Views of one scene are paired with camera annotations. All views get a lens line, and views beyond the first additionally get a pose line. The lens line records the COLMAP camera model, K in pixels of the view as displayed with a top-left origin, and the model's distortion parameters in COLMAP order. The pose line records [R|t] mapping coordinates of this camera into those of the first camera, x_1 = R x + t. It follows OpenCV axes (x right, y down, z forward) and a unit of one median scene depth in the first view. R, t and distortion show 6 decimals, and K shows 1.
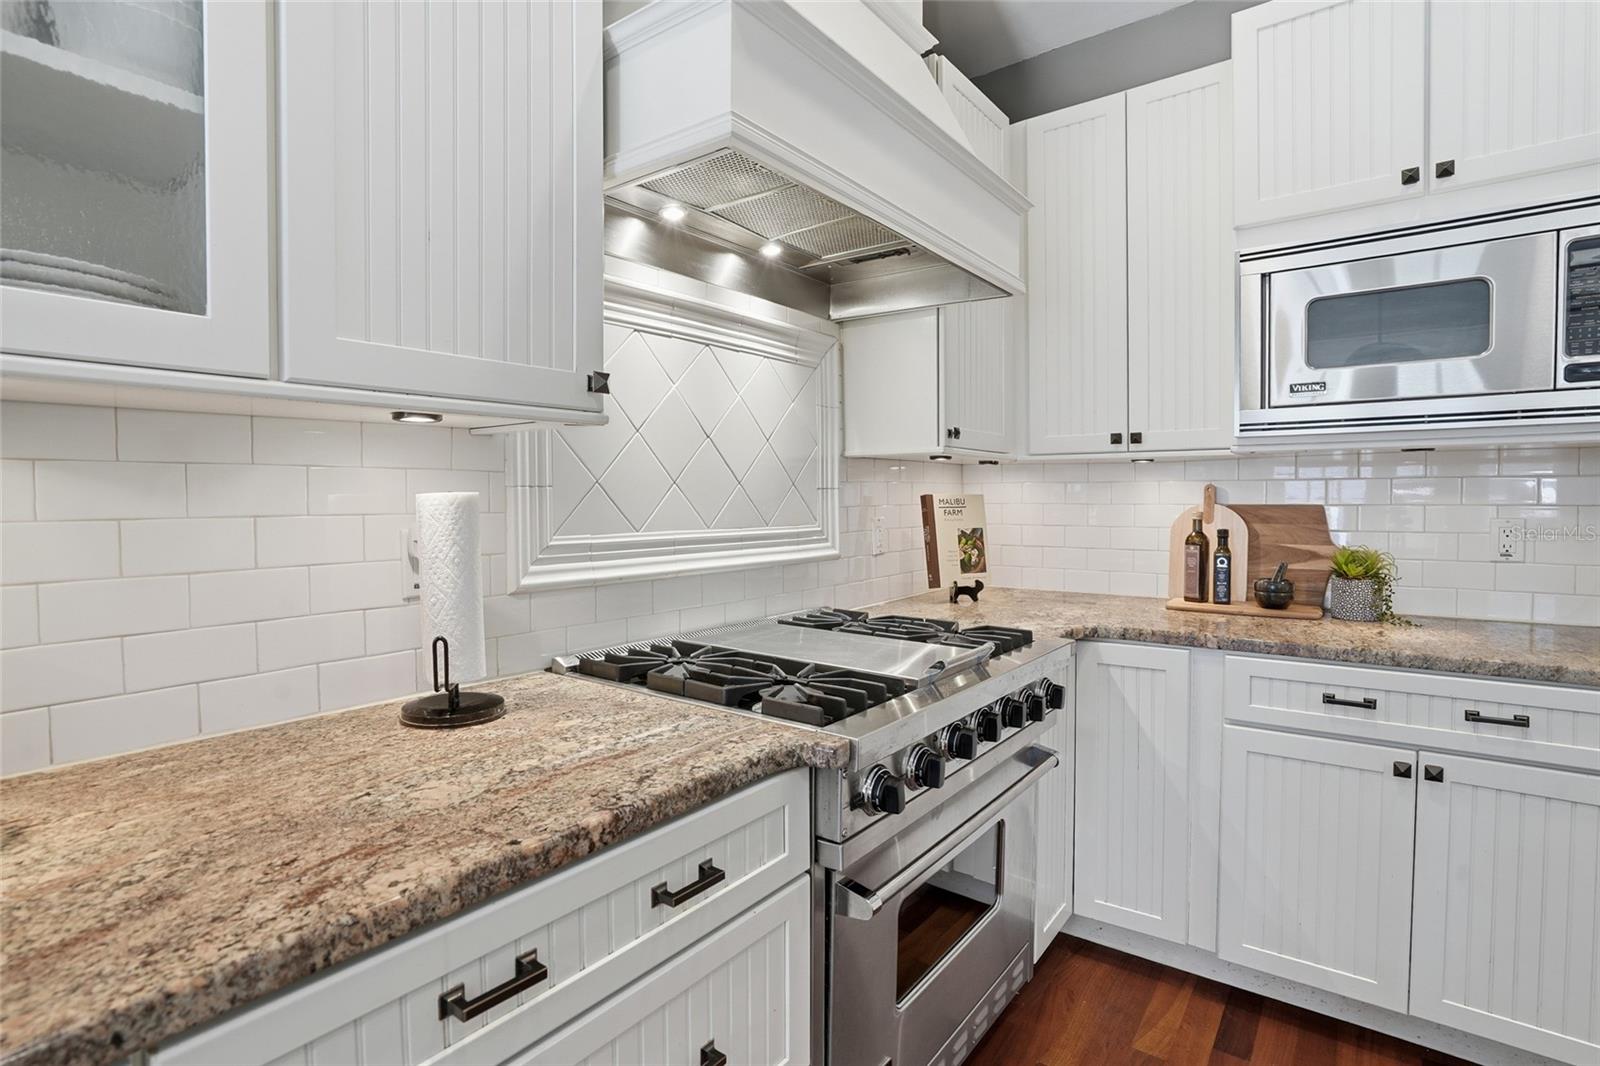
lens RADIAL K [[780.0, 0, 788.7], [0, 780.0, 510.7], [0, 0, 1]] dist [-0.059300, 0.023843]
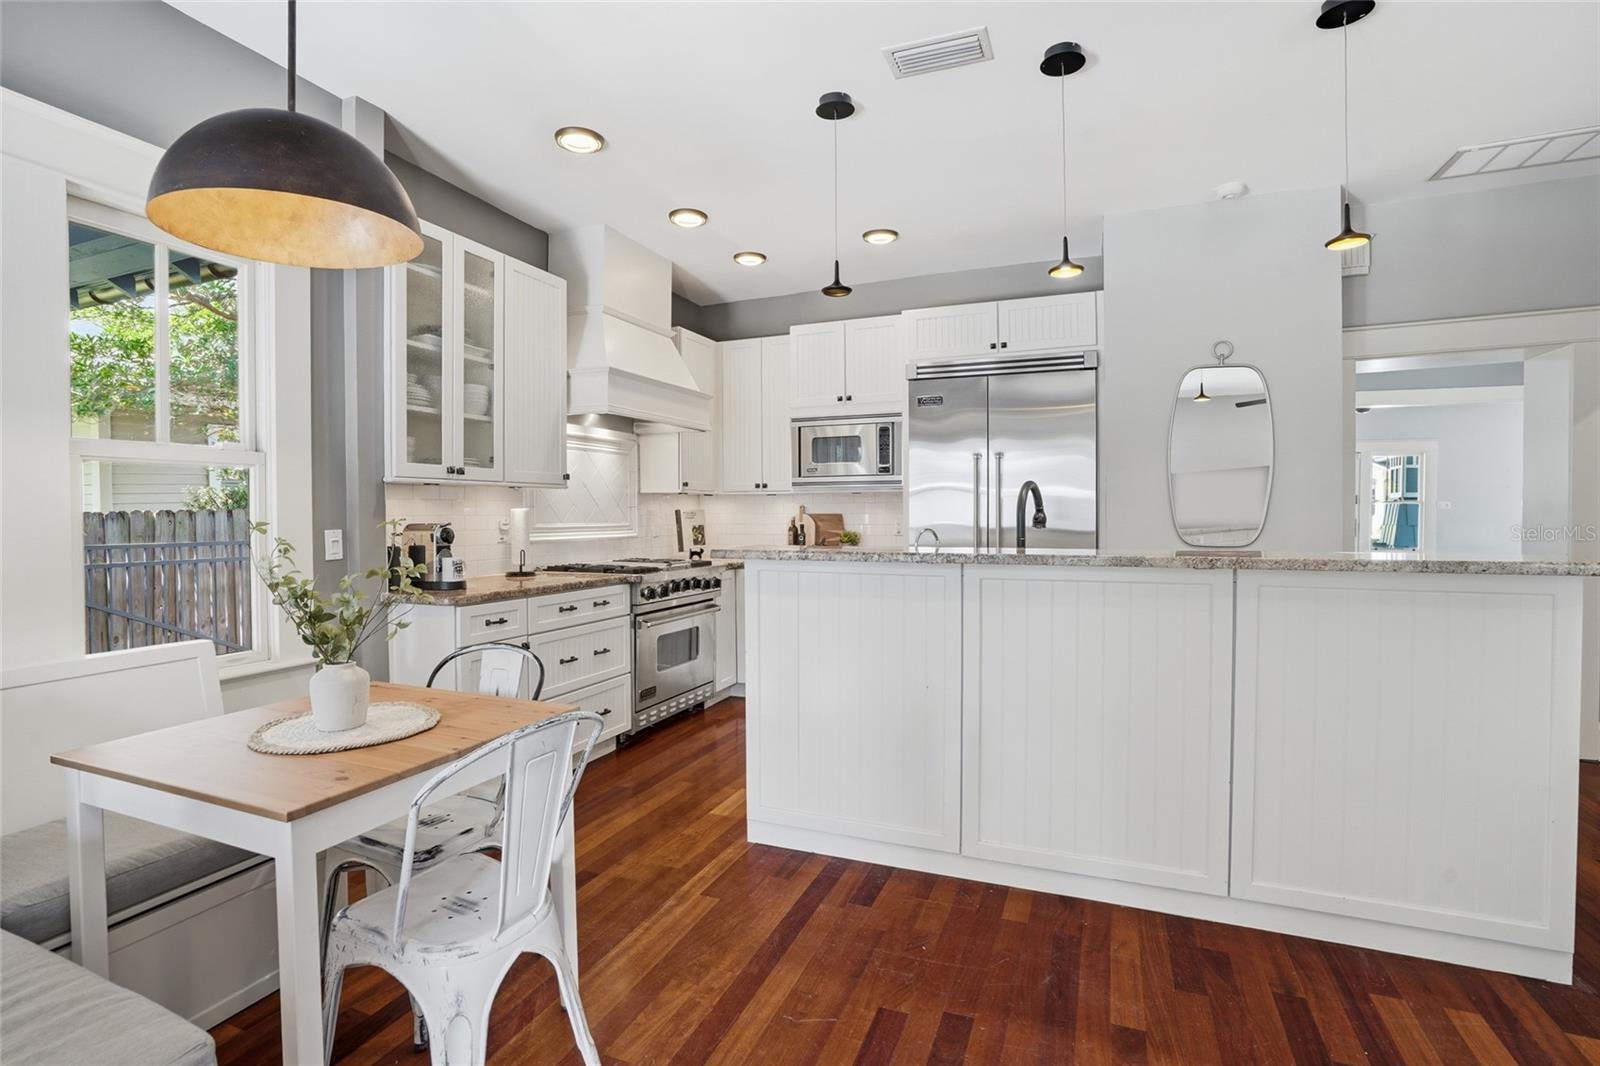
lens RADIAL K [[780.0, 0, 788.7], [0, 780.0, 510.7], [0, 0, 1]] dist [-0.059300, 0.023843]
pose [[0.967192, -0.000698, 0.254047, -0.086797], [0.005792, 0.999797, -0.019306, 0.029159], [-0.253982, 0.020144, 0.966999, -1.325079]]
